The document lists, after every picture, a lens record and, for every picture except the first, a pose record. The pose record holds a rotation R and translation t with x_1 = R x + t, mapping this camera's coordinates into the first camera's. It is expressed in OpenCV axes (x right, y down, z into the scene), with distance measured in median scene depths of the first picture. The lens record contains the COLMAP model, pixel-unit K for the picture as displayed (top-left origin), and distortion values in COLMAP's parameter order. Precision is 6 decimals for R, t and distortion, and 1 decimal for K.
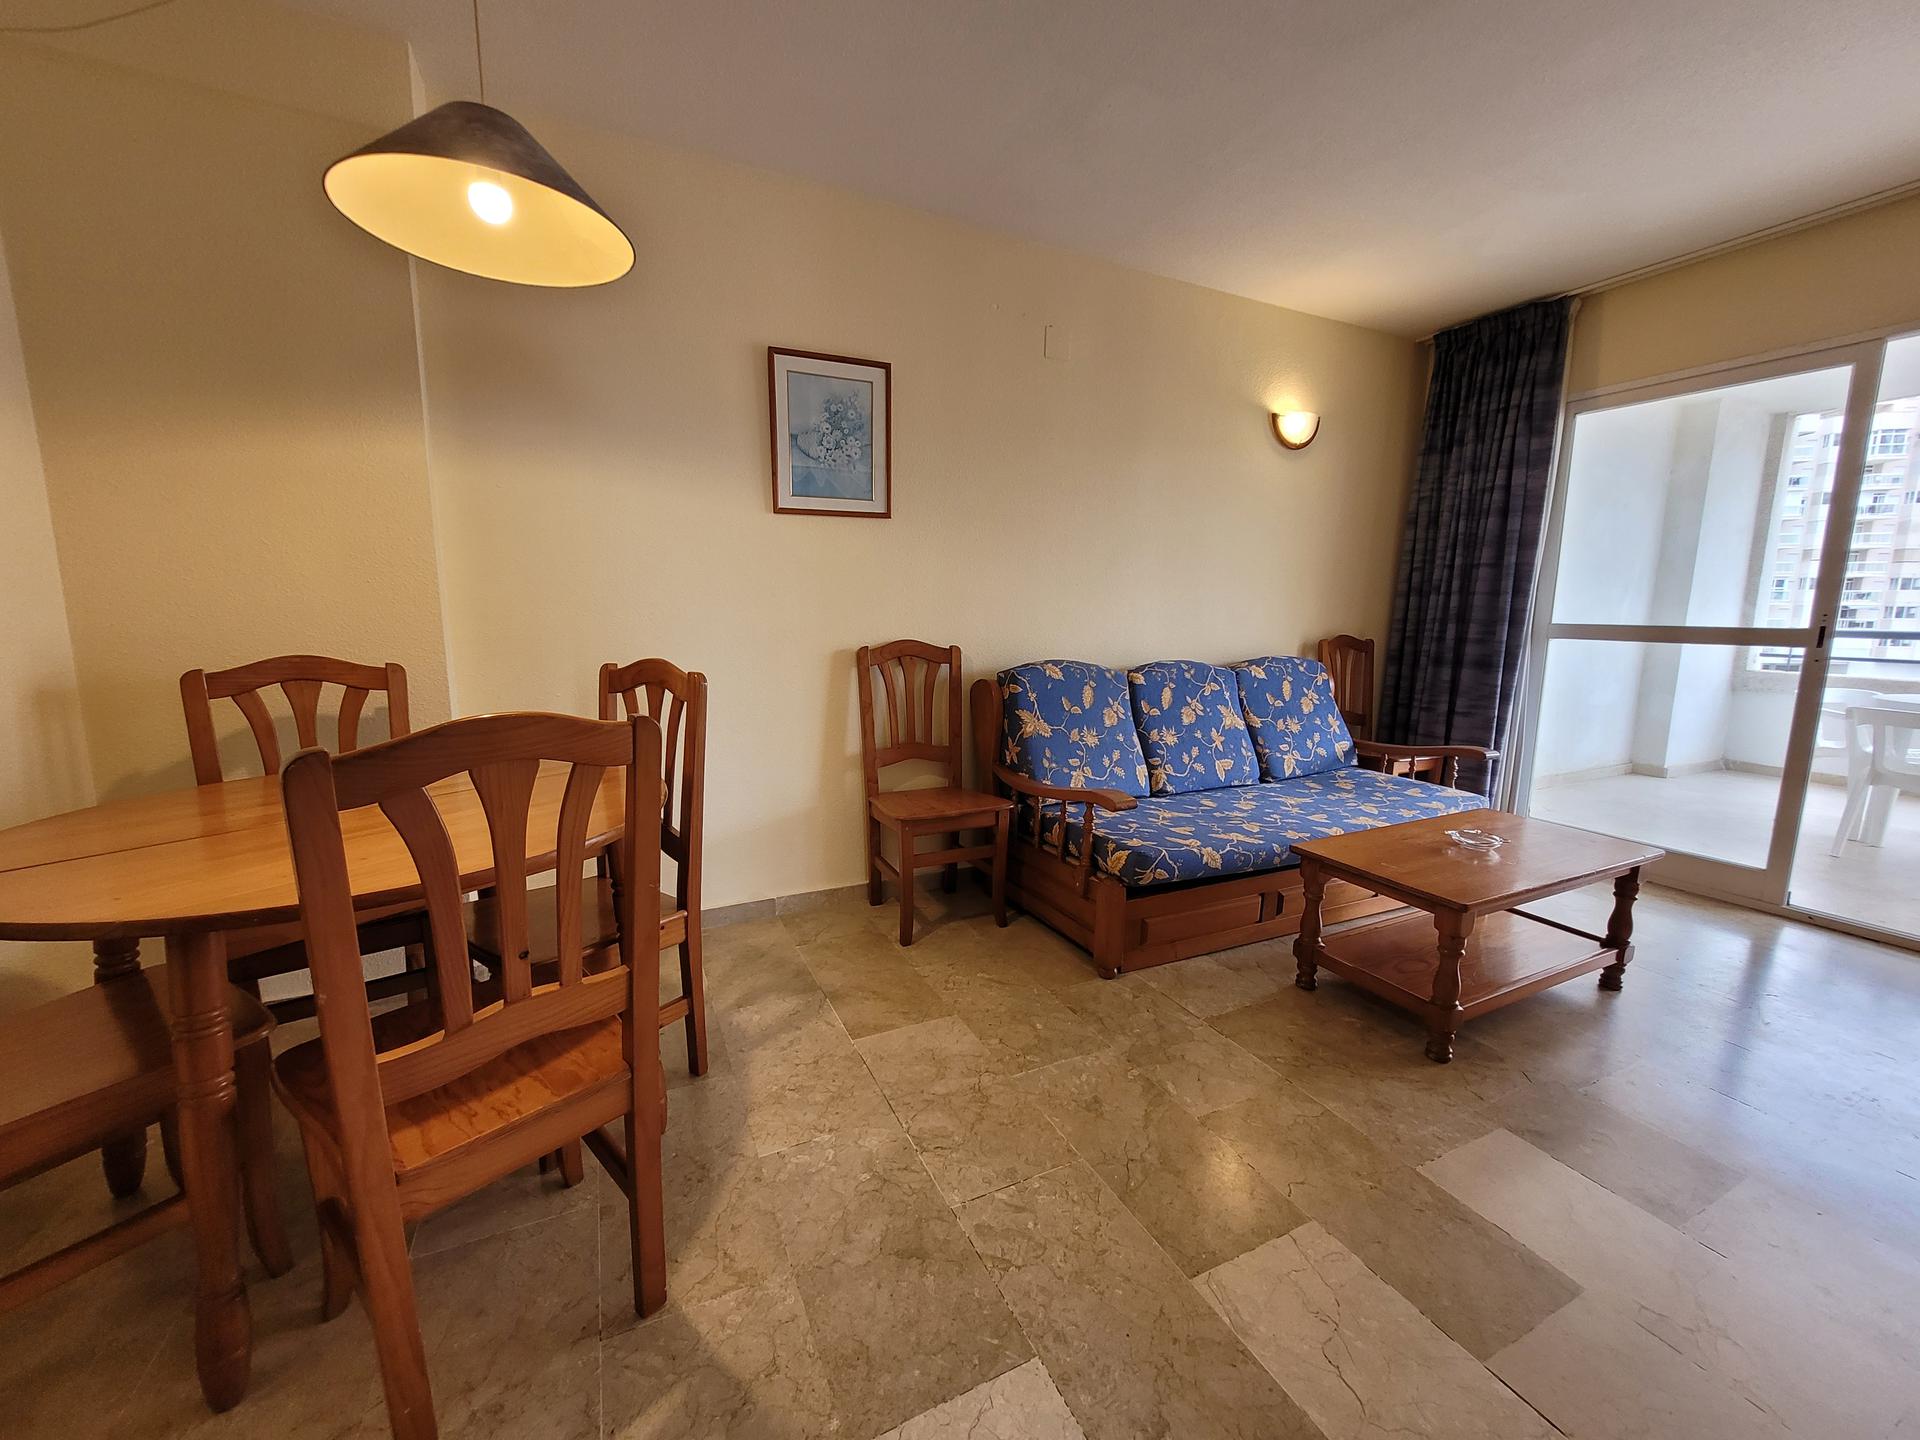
lens RADIAL K [[749.9, 0, 952.5], [0, 749.9, 716.2], [0, 0, 1]] dist [0.003515, -0.000890]
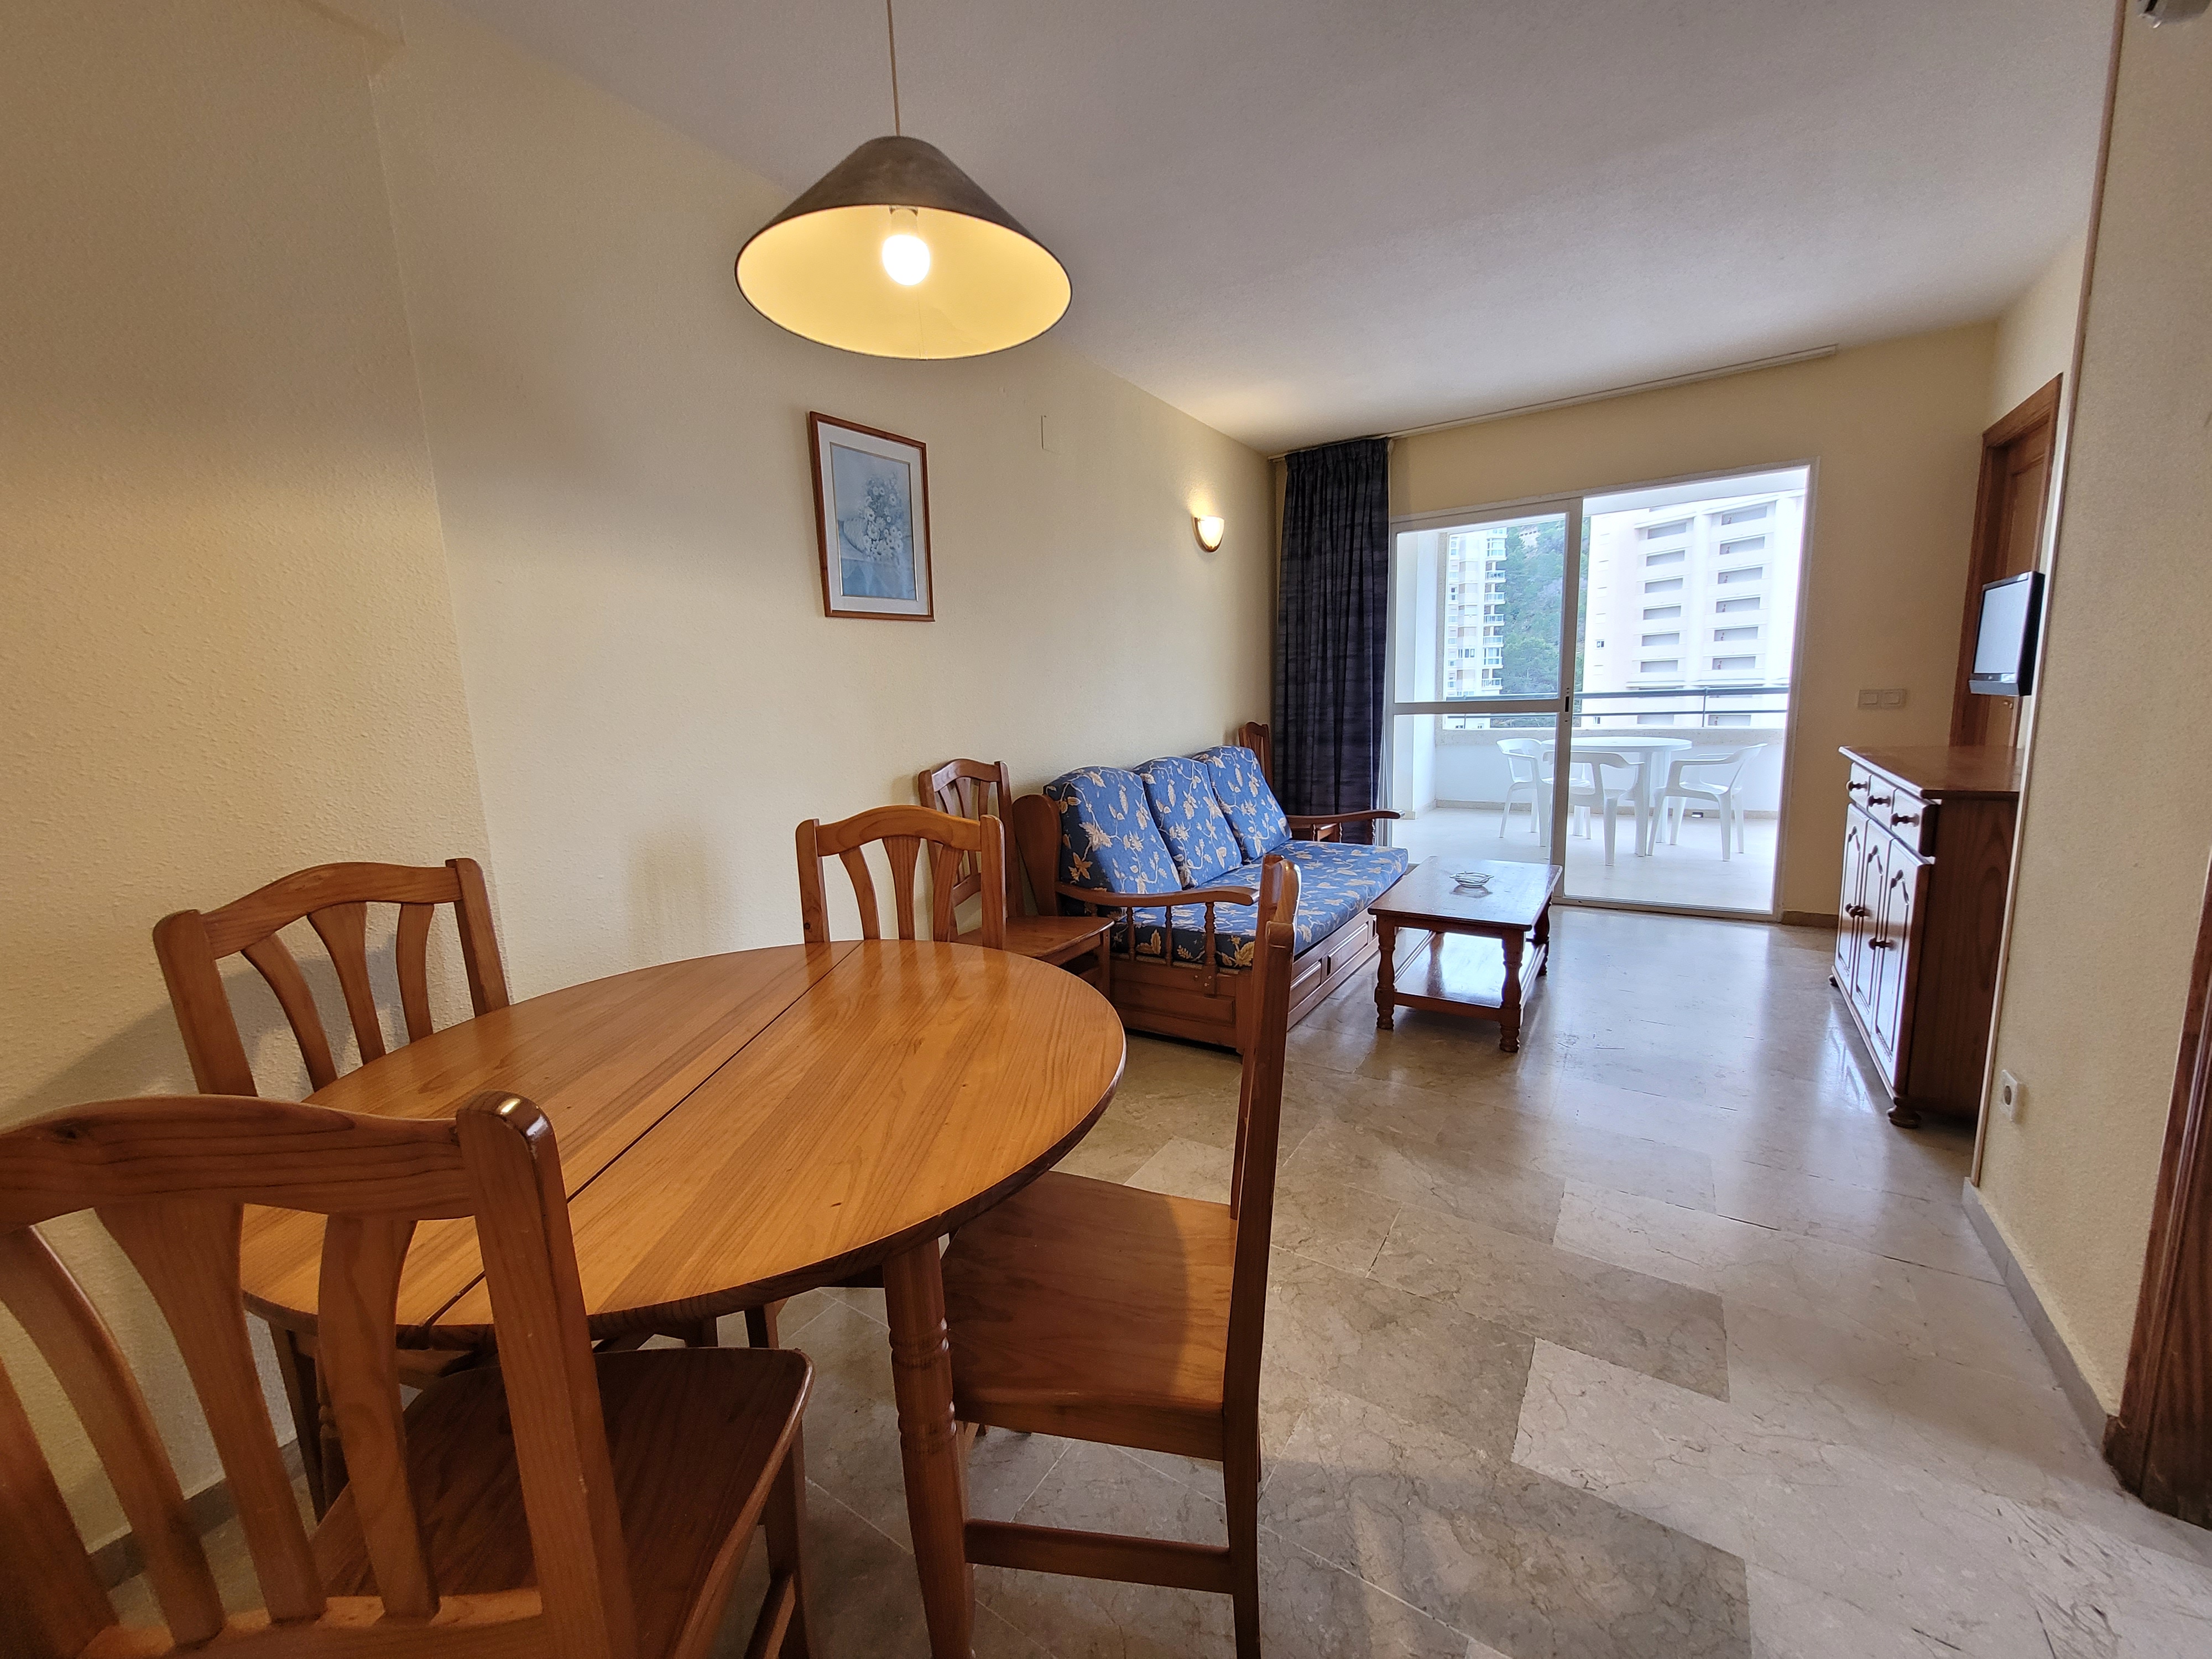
lens RADIAL K [[864.0, 0, 1086.7], [0, 864.0, 823.7], [0, 0, 1]] dist [0.003515, -0.000890]
pose [[0.854793, -0.120105, 0.504880, -0.442590], [0.121300, 0.992143, 0.030651, -0.038595], [-0.504594, 0.035041, 0.862645, 0.054214]]
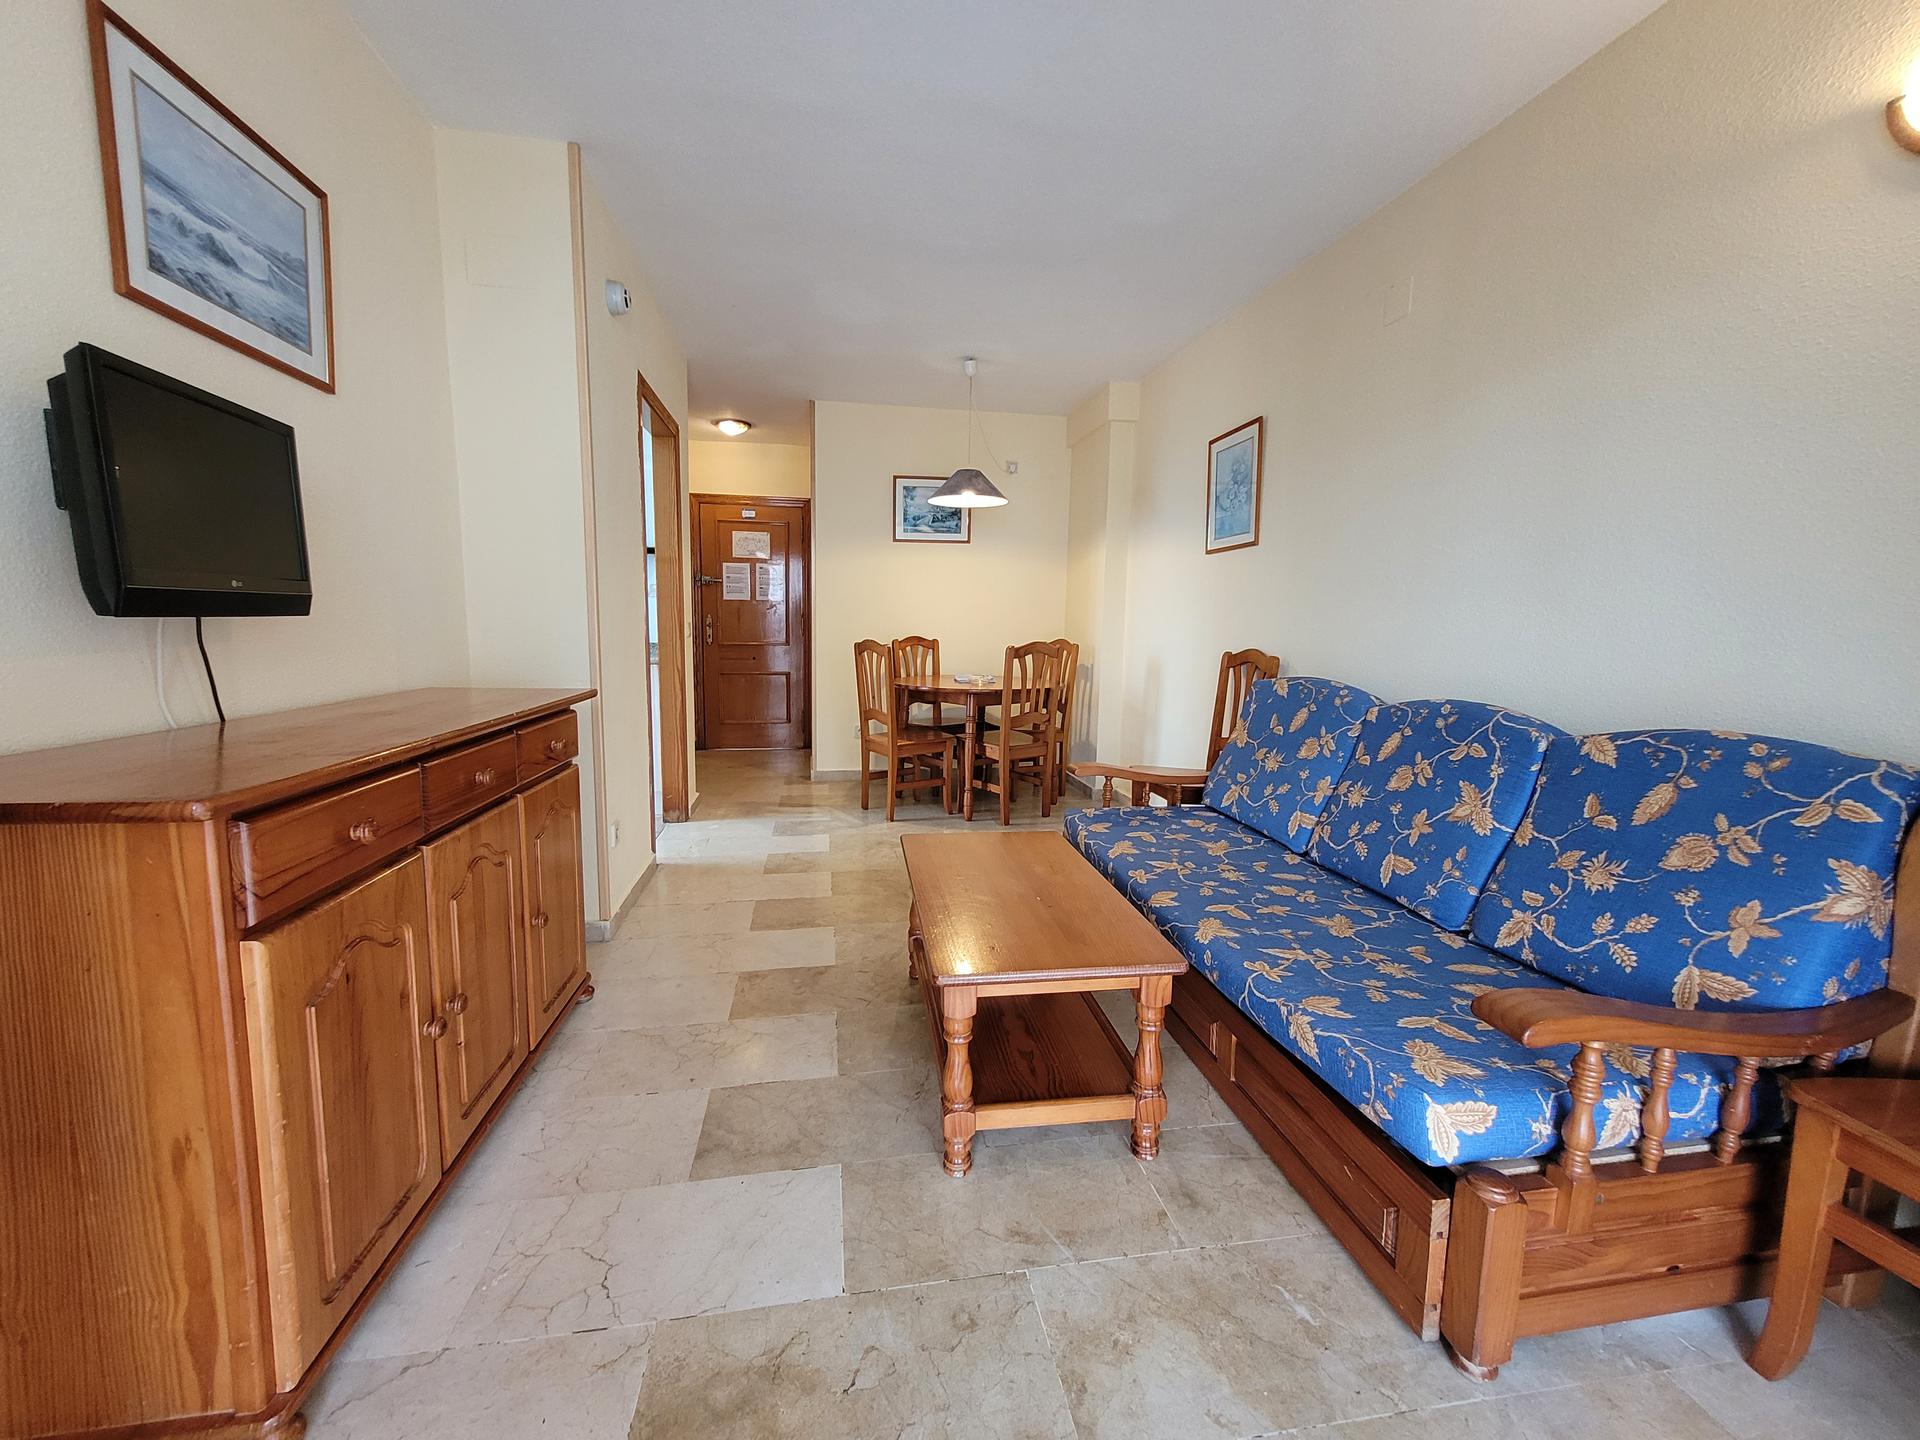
lens RADIAL K [[749.9, 0, 942.7], [0, 749.9, 715.6], [0, 0, 1]] dist [0.003515, -0.000890]
pose [[-0.280246, 0.108635, -0.953761, 1.150244], [-0.154381, 0.975542, 0.156478, -0.105444], [0.947433, 0.191095, -0.256621, 0.847250]]
